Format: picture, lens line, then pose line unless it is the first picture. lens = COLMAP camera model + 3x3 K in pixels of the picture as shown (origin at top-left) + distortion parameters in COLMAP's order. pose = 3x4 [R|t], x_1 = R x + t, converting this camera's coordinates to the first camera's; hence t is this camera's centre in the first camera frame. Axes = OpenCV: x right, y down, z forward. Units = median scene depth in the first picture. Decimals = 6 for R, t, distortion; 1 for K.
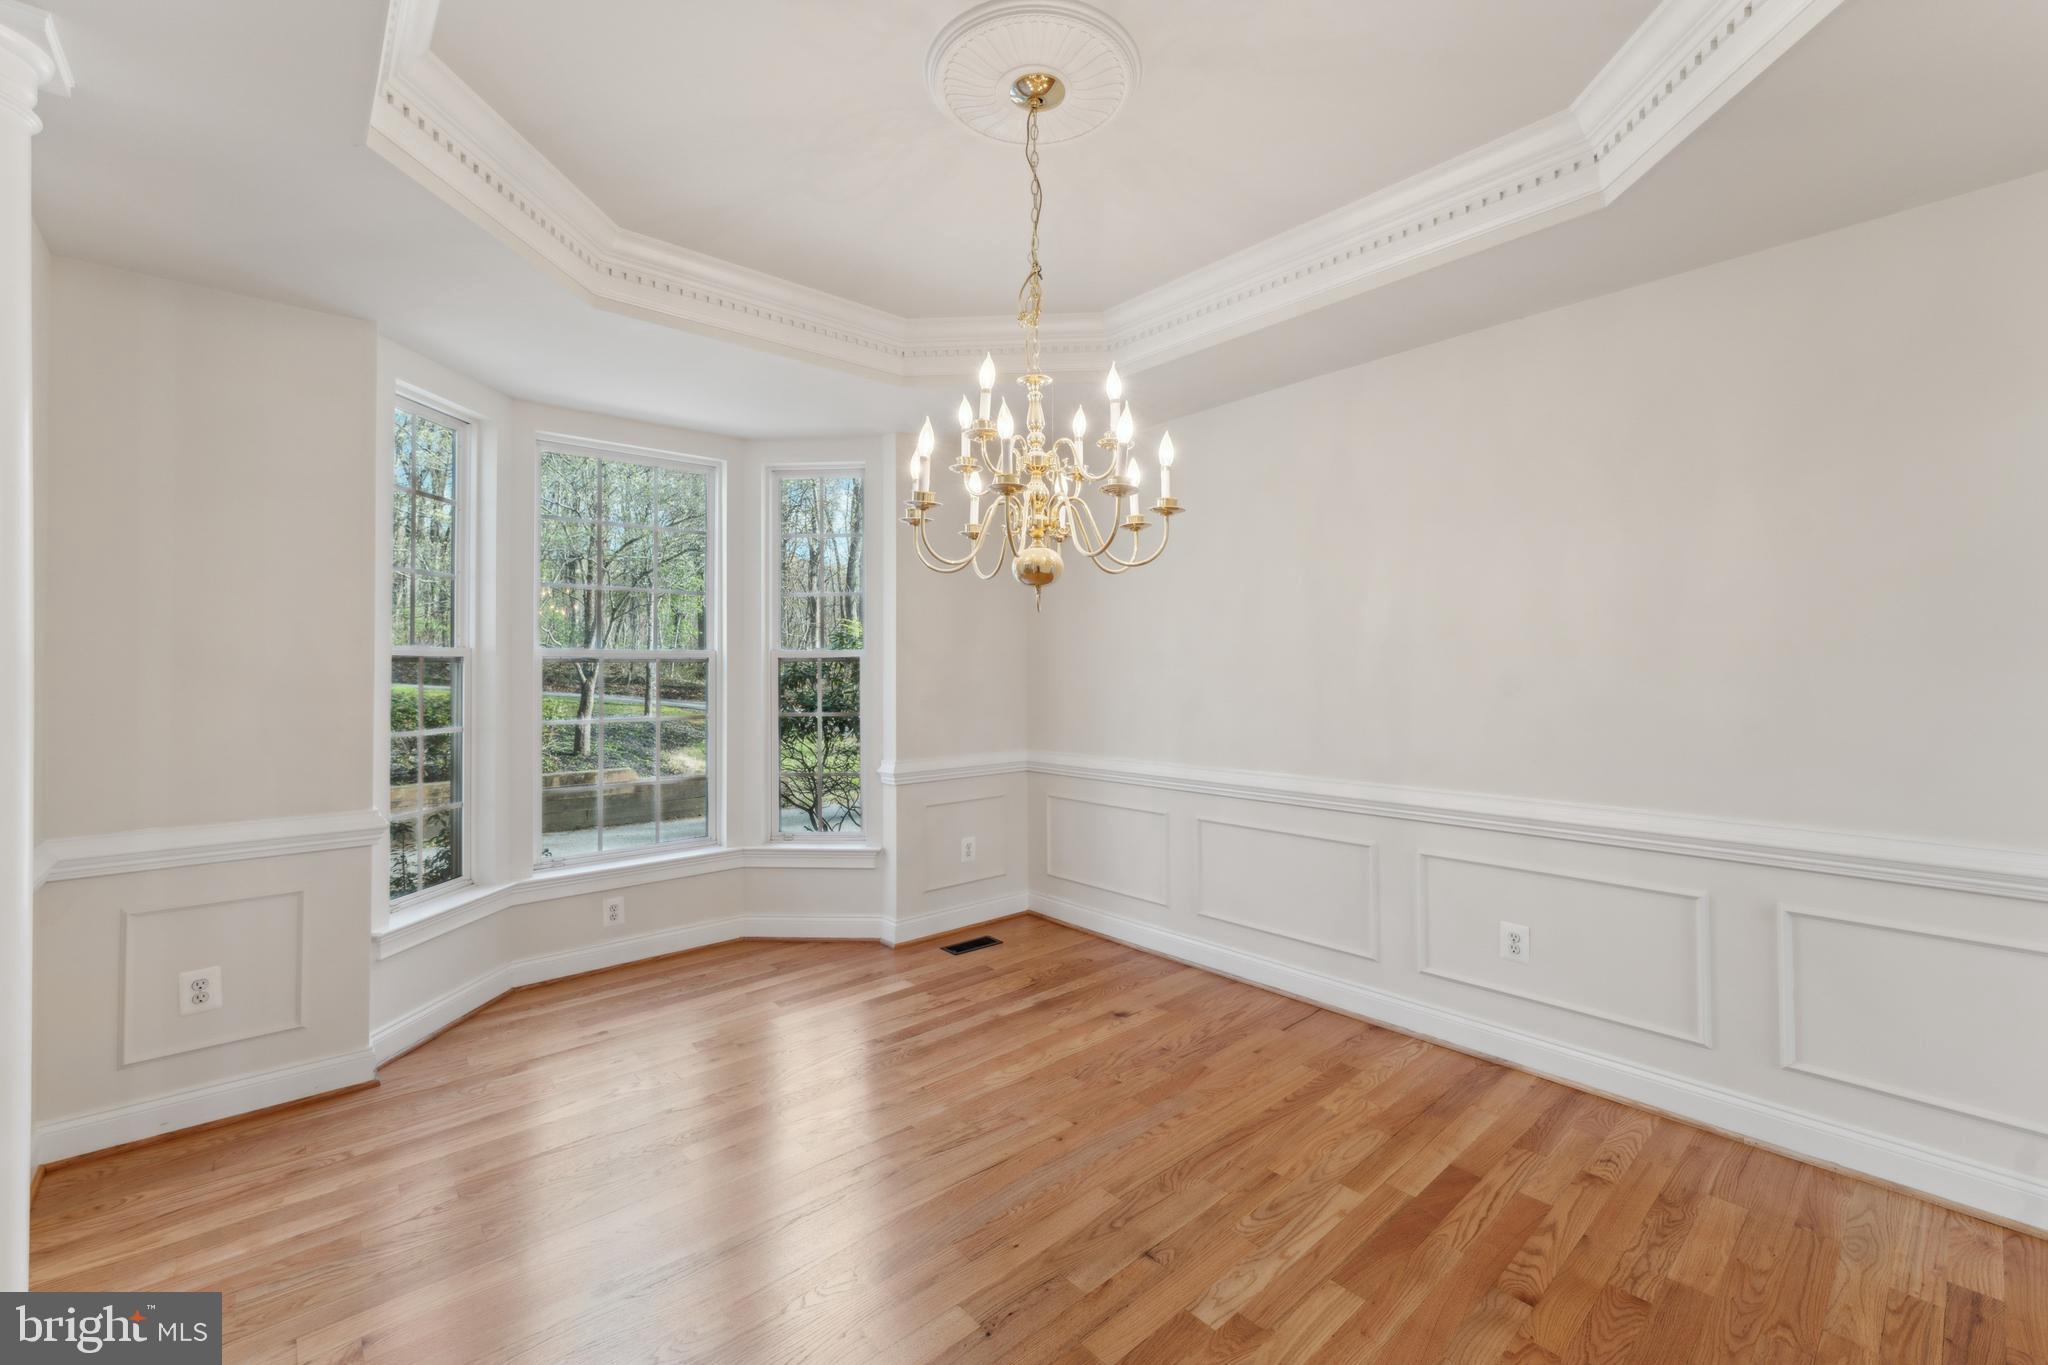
lens RADIAL K [[846.4, 0, 1026.2], [0, 846.4, 657.3], [0, 0, 1]] dist [-0.000040, -0.000090]
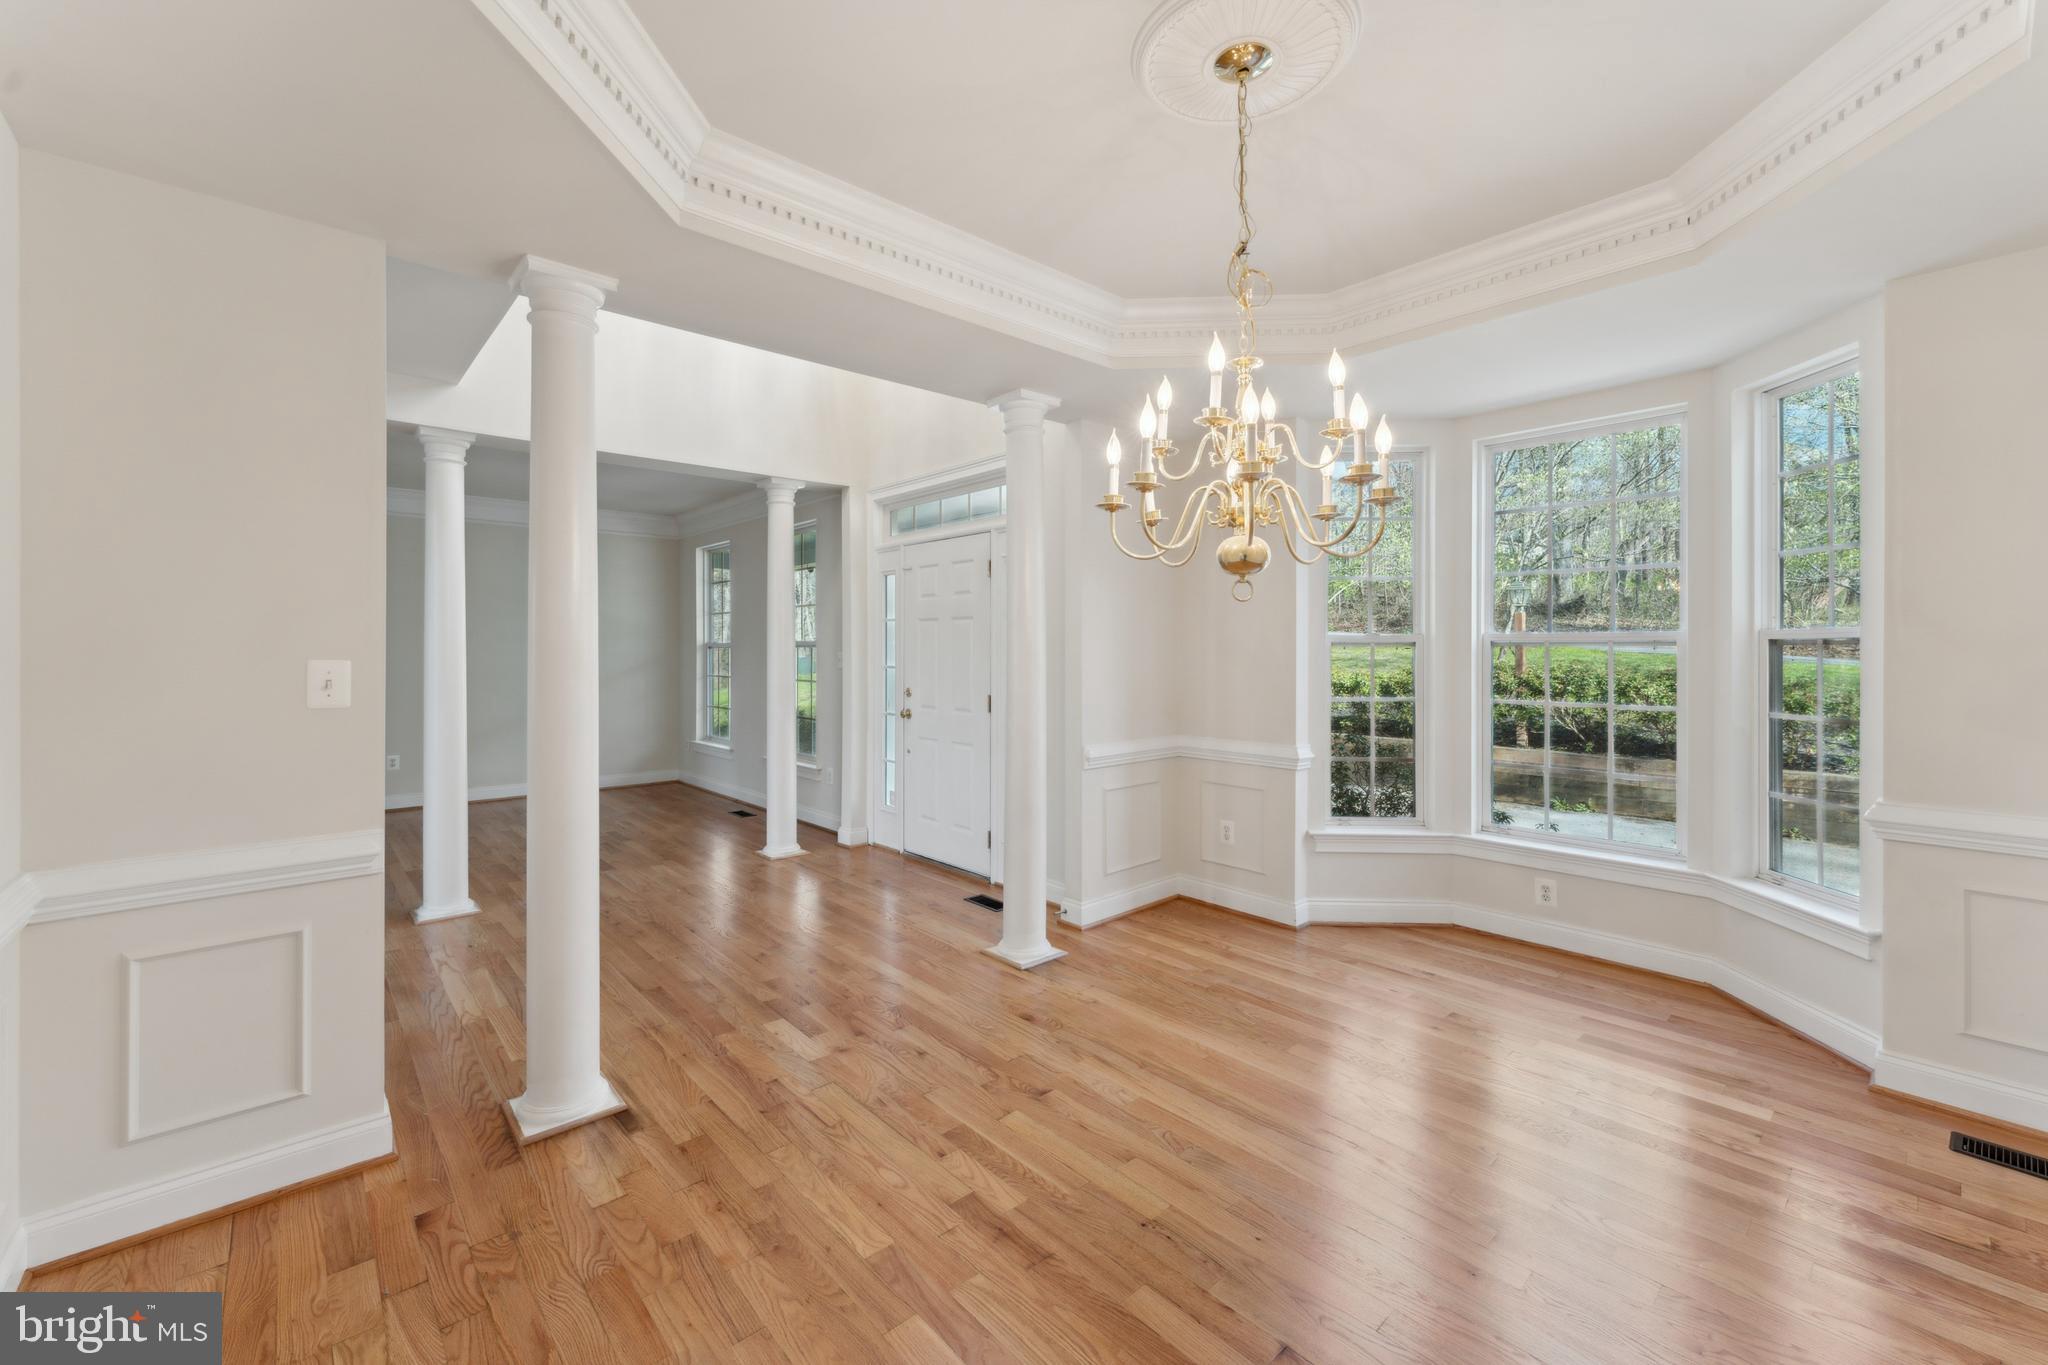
lens RADIAL K [[826.7, 0, 1026.0], [0, 826.7, 645.8], [0, 0, 1]] dist [0.000787, 0.000311]
pose [[0.005564, 0.001263, -0.999984, 0.534195], [0.014203, 0.999898, 0.001342, -0.004356], [0.999884, -0.014210, 0.005546, 0.406396]]
